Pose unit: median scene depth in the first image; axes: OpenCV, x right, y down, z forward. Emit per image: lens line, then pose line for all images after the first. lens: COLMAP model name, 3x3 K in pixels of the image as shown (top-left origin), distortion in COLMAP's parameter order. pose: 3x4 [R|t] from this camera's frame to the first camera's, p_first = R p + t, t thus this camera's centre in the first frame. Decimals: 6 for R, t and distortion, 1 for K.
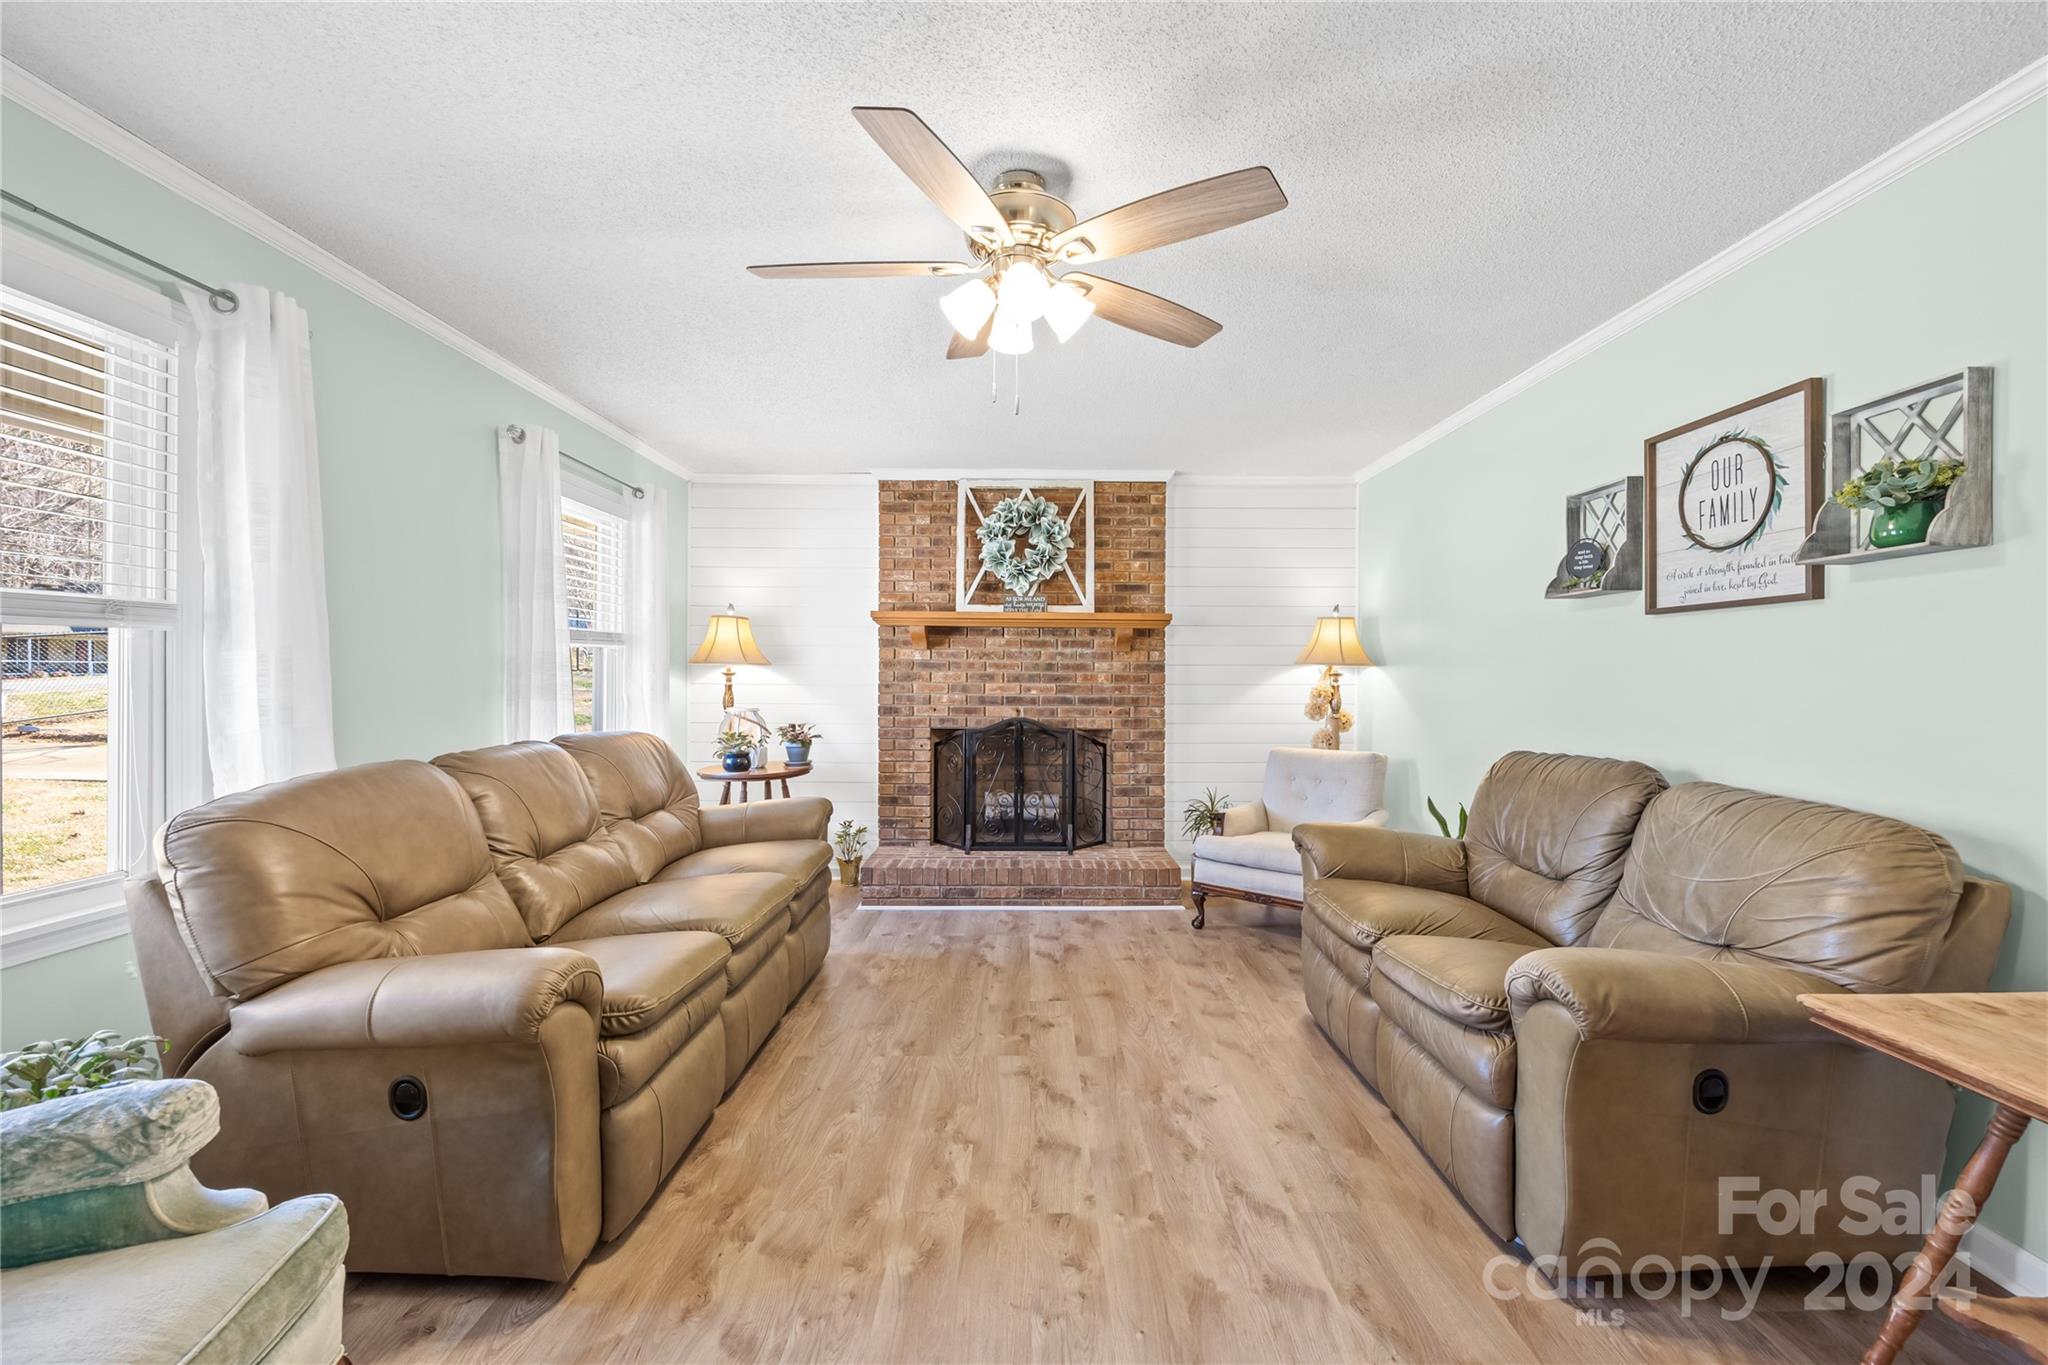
lens RADIAL K [[831.9, 0, 1016.3], [0, 831.9, 674.6], [0, 0, 1]] dist [0.000561, 0.000162]
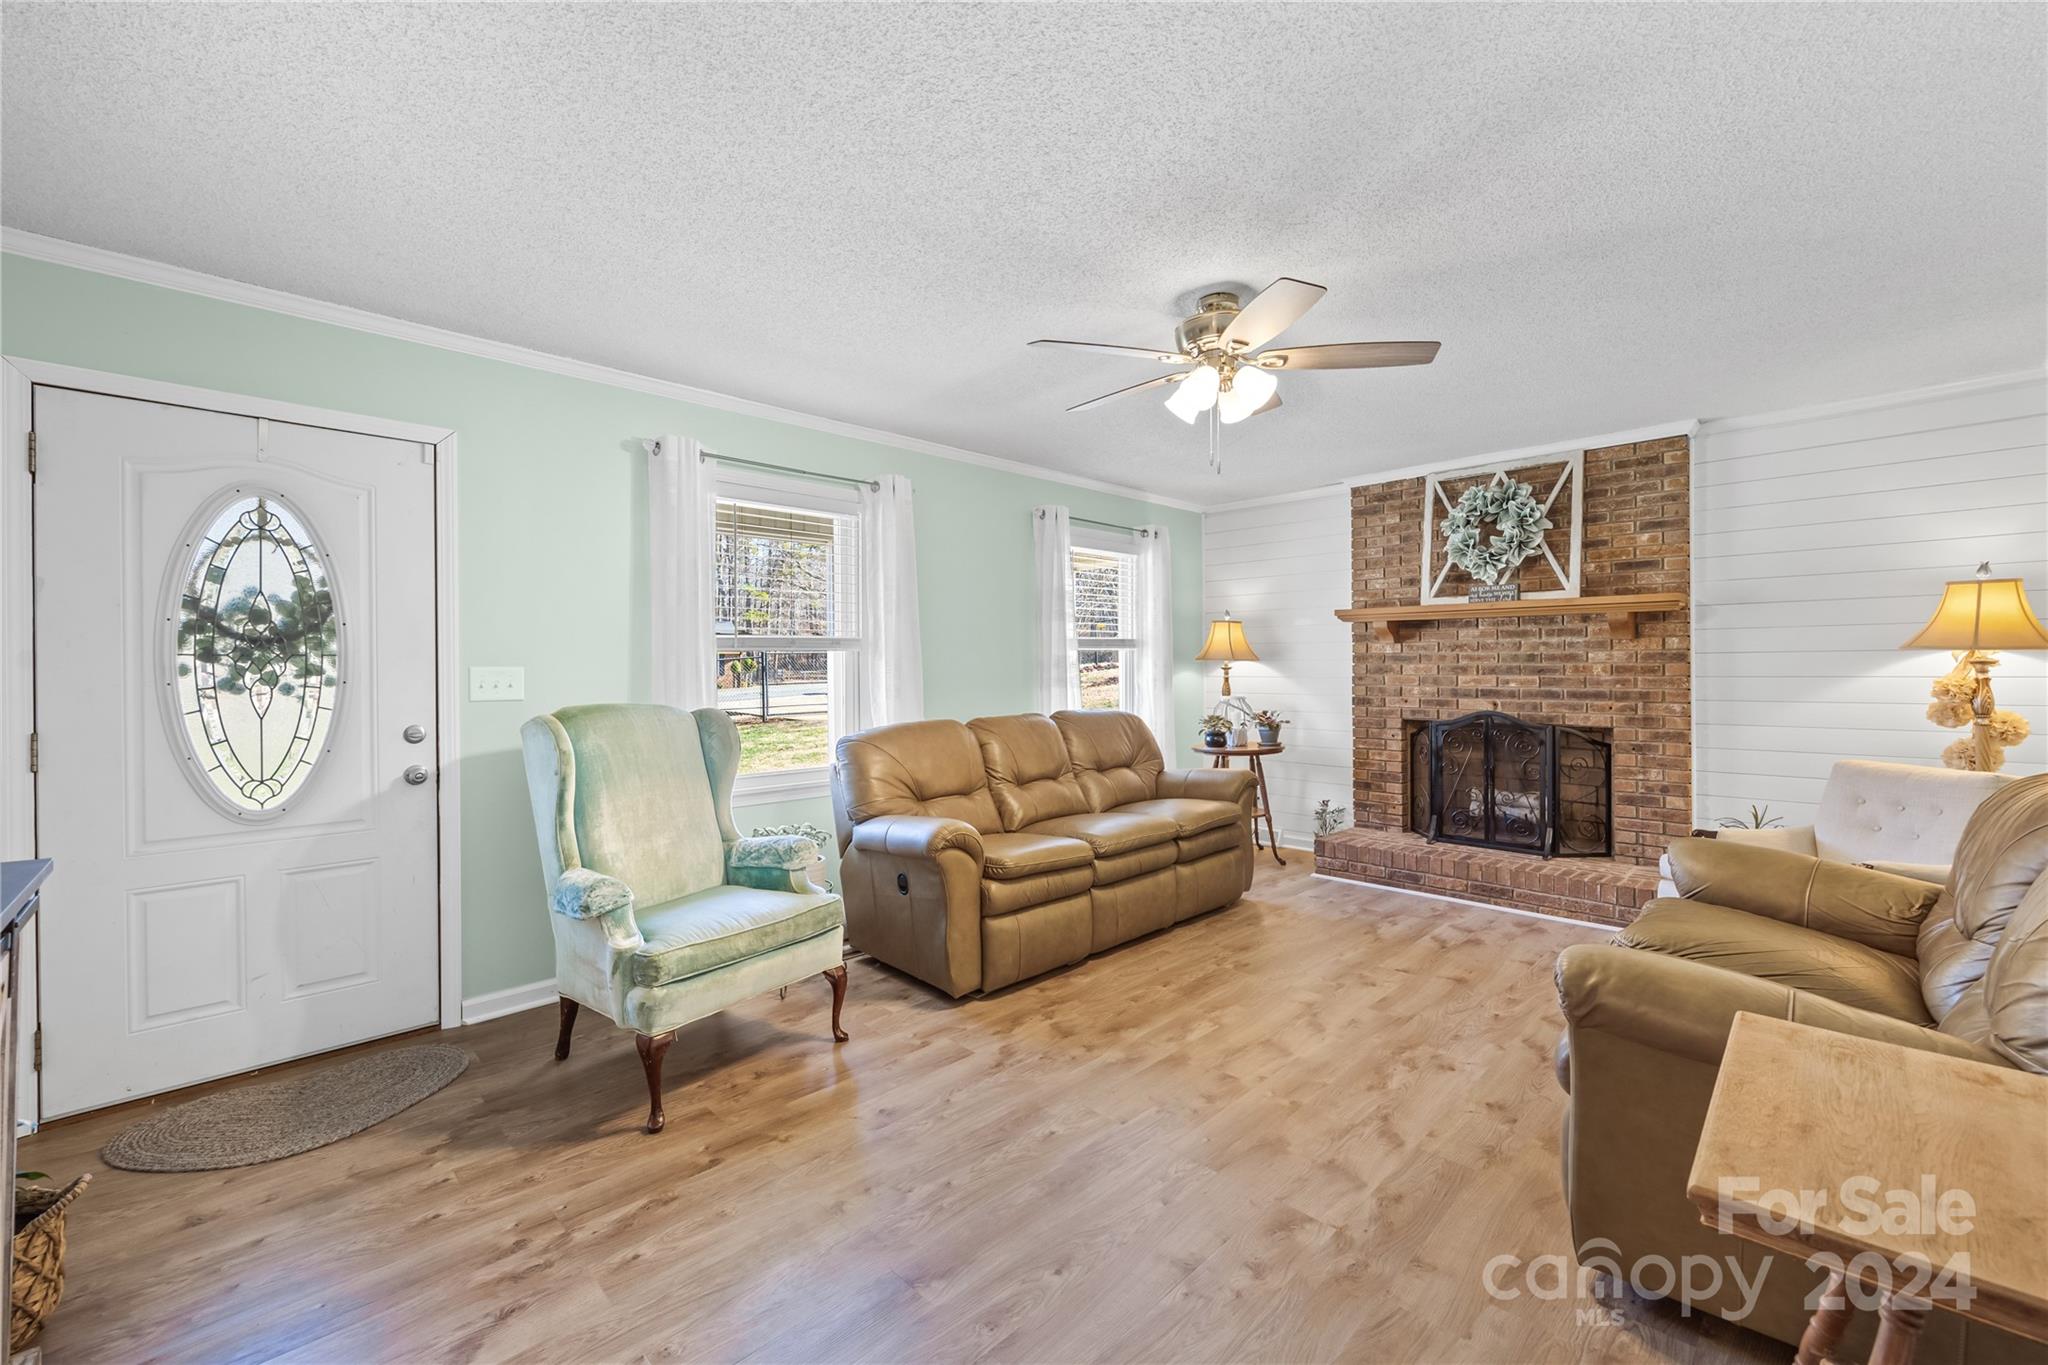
lens RADIAL K [[831.9, 0, 1016.3], [0, 831.9, 674.6], [0, 0, 1]] dist [0.000561, 0.000162]
pose [[0.695062, -0.002374, -0.718946, 0.316324], [0.009080, 0.999944, 0.005477, -0.001094], [0.718892, -0.010335, 0.695045, -0.067032]]
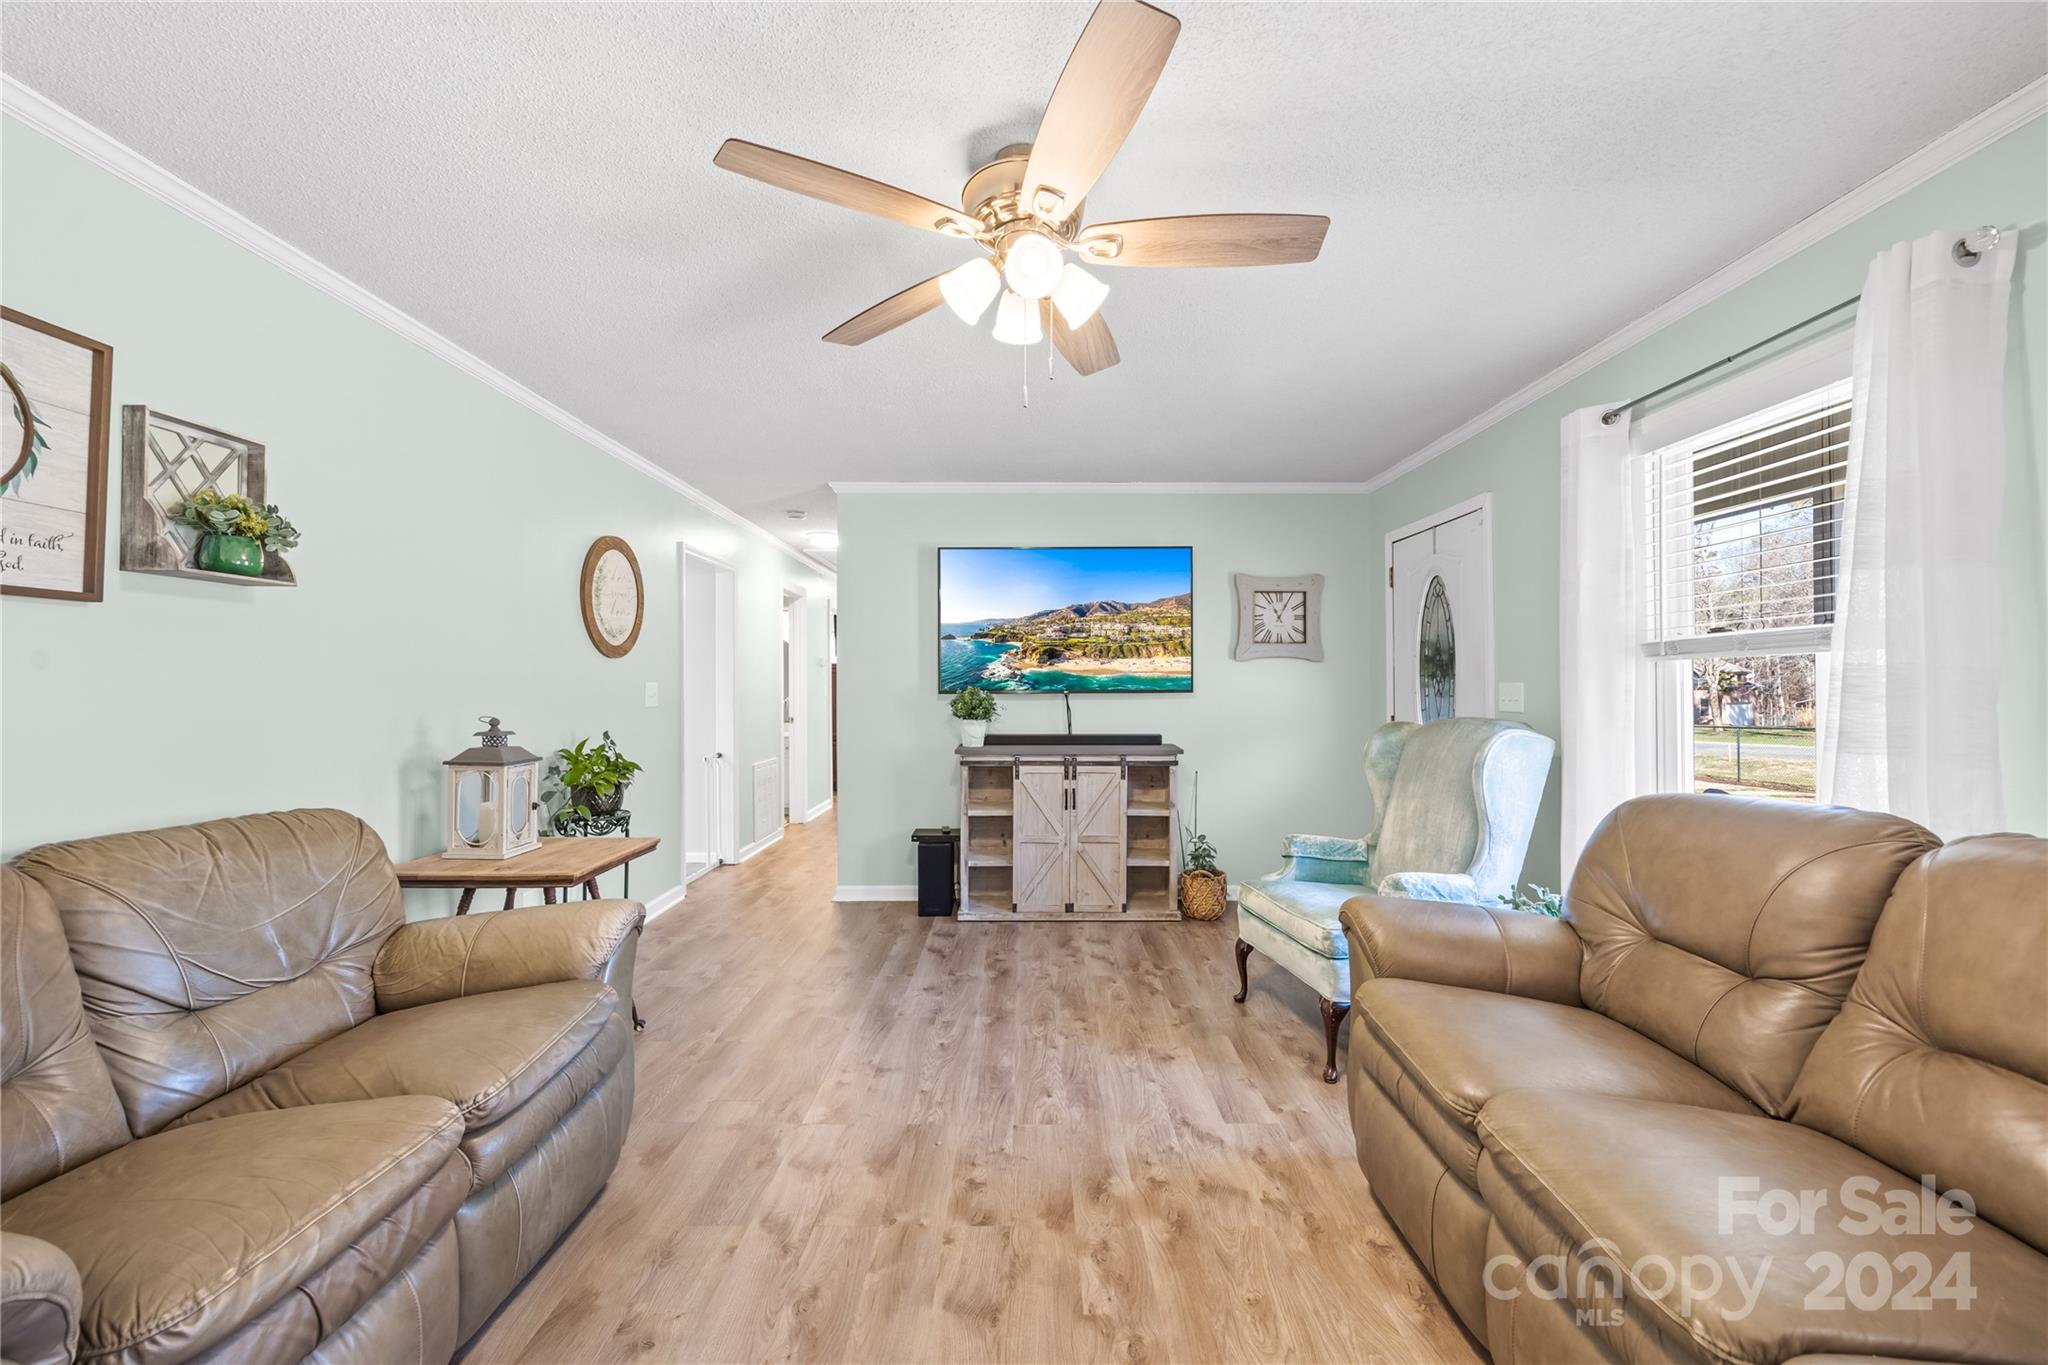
lens RADIAL K [[790.6, 0, 1028.5], [0, 790.6, 683.8], [0, 0, 1]] dist [0.000071, 0.000024]
pose [[-0.999817, -0.002332, -0.018985, 0.006289], [-0.002251, 0.999988, -0.004297, -0.002282], [0.018995, -0.004253, -0.999811, 0.807695]]
